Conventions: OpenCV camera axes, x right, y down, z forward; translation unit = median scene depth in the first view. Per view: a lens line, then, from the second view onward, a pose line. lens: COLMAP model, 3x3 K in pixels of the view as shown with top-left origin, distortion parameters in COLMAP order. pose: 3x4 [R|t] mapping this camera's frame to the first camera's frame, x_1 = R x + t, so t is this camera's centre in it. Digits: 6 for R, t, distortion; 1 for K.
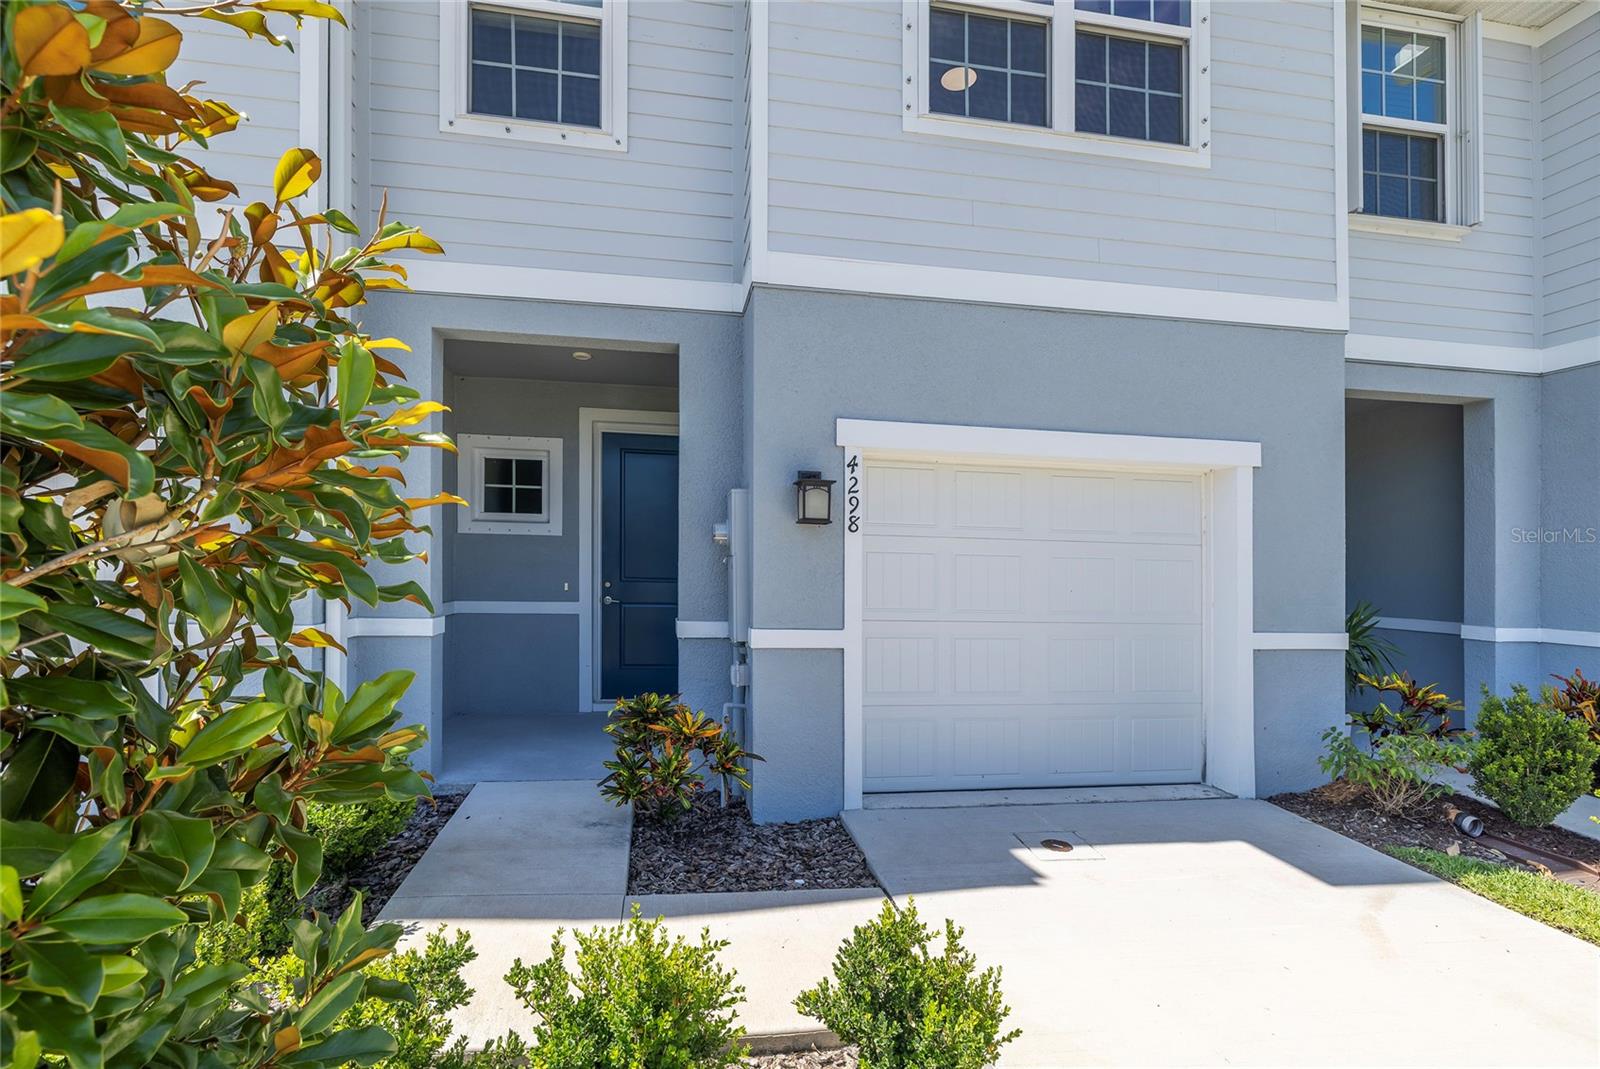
lens RADIAL K [[680.9, 0, 804.8], [0, 680.9, 585.5], [0, 0, 1]] dist [-0.000040, -0.000079]
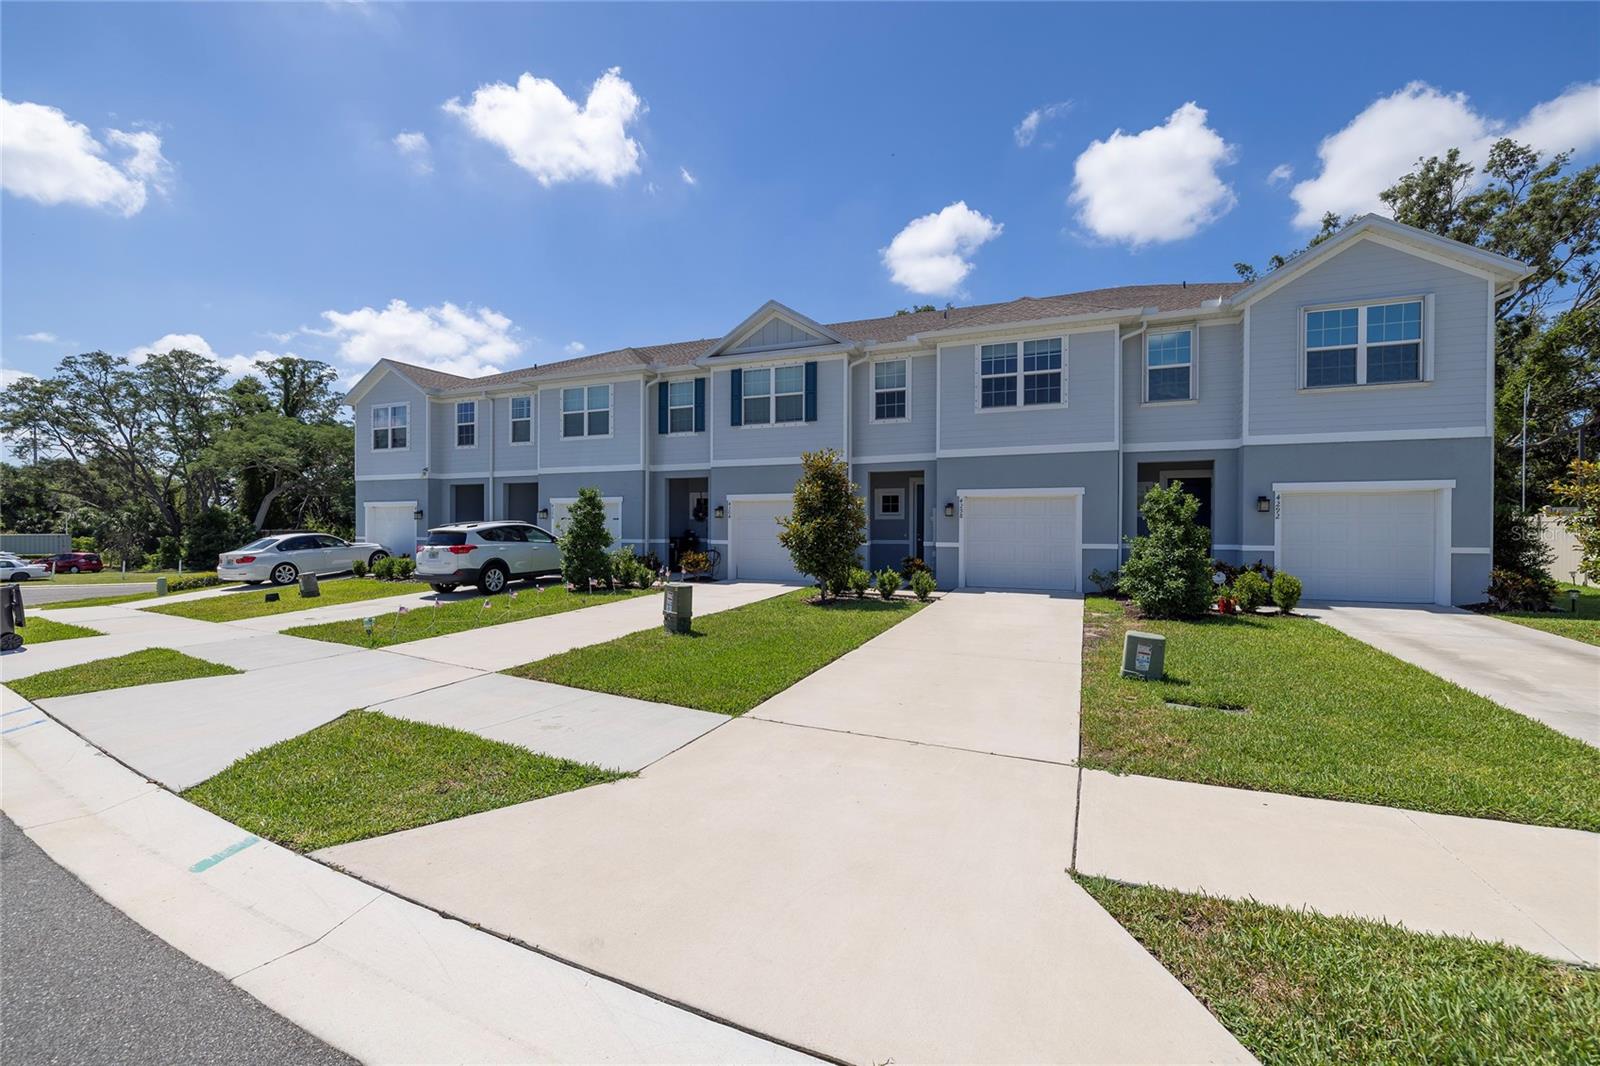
lens RADIAL K [[656.9, 0, 801.5], [0, 656.9, 537.8], [0, 0, 1]] dist [-0.000601, 0.000004]
pose [[0.820485, -0.008826, -0.571599, 1.371871], [-0.006919, 0.999654, -0.025368, 0.129619], [0.571626, 0.024768, 0.820141, -2.441579]]
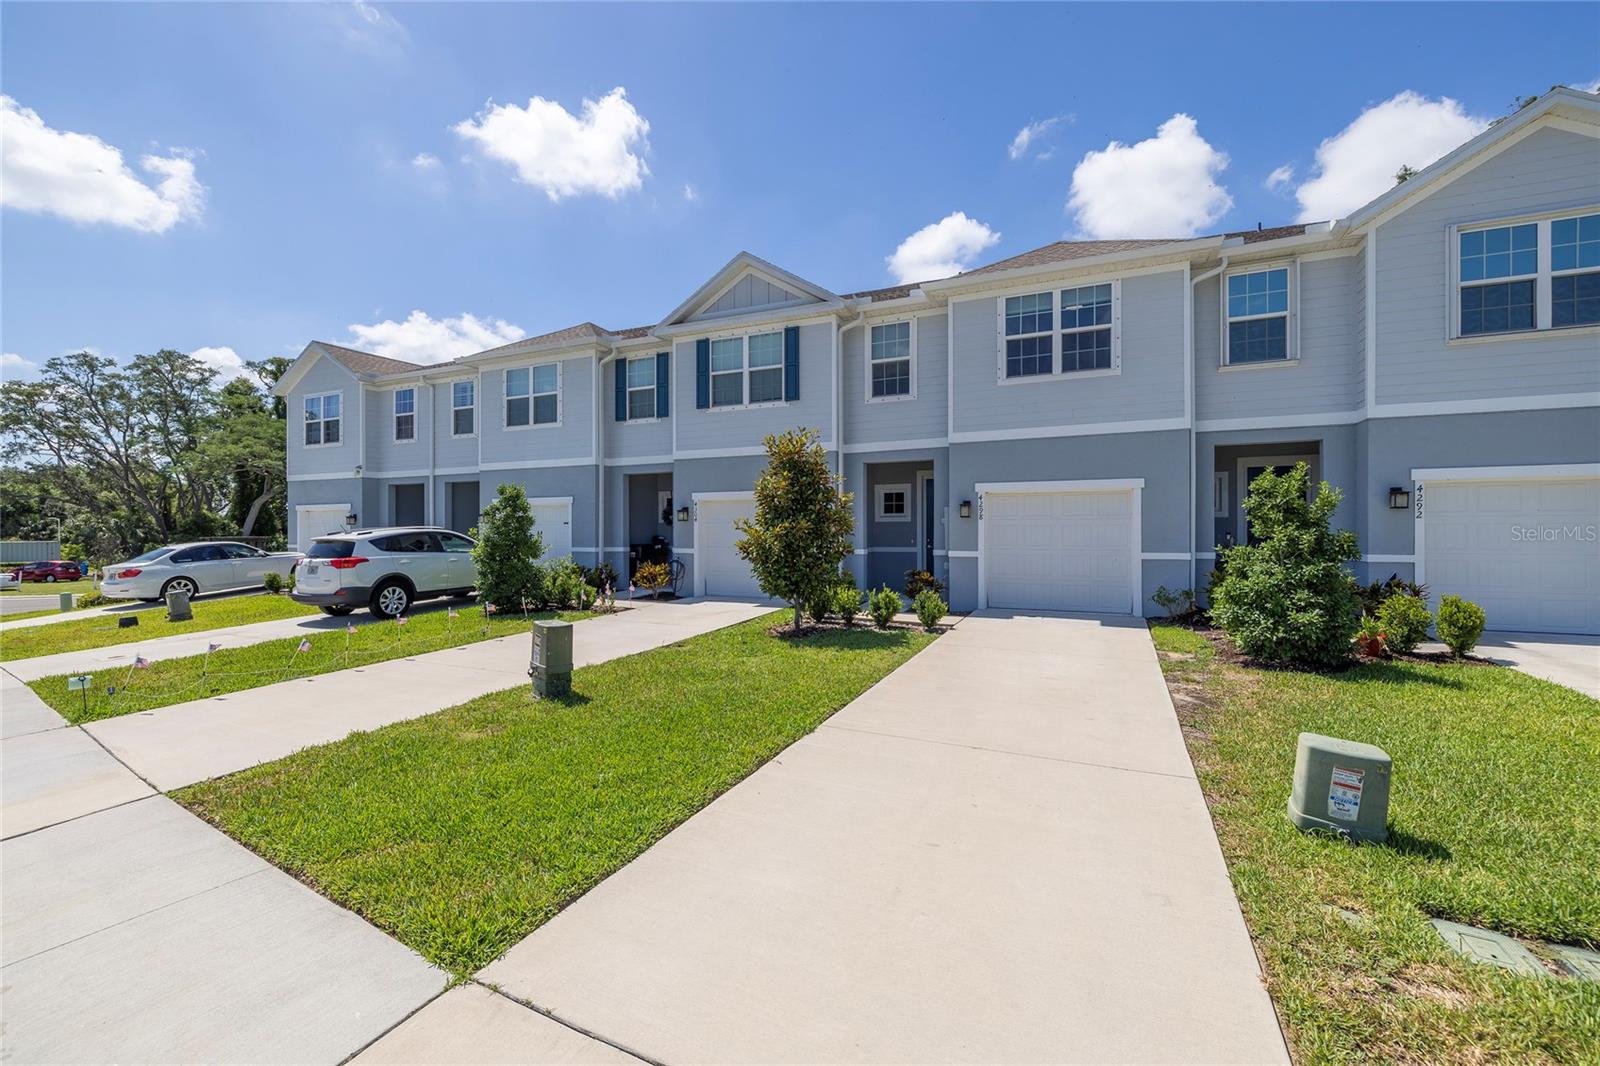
lens RADIAL K [[668.3, 0, 800.0], [0, 668.3, 533.0], [0, 0, 1]] dist [0.002330, 0.000203]
pose [[0.804584, -0.019490, -0.593519, 1.110184], [-0.002804, 0.999325, -0.036618, 0.088572], [0.593832, 0.031126, 0.803987, -1.758855]]
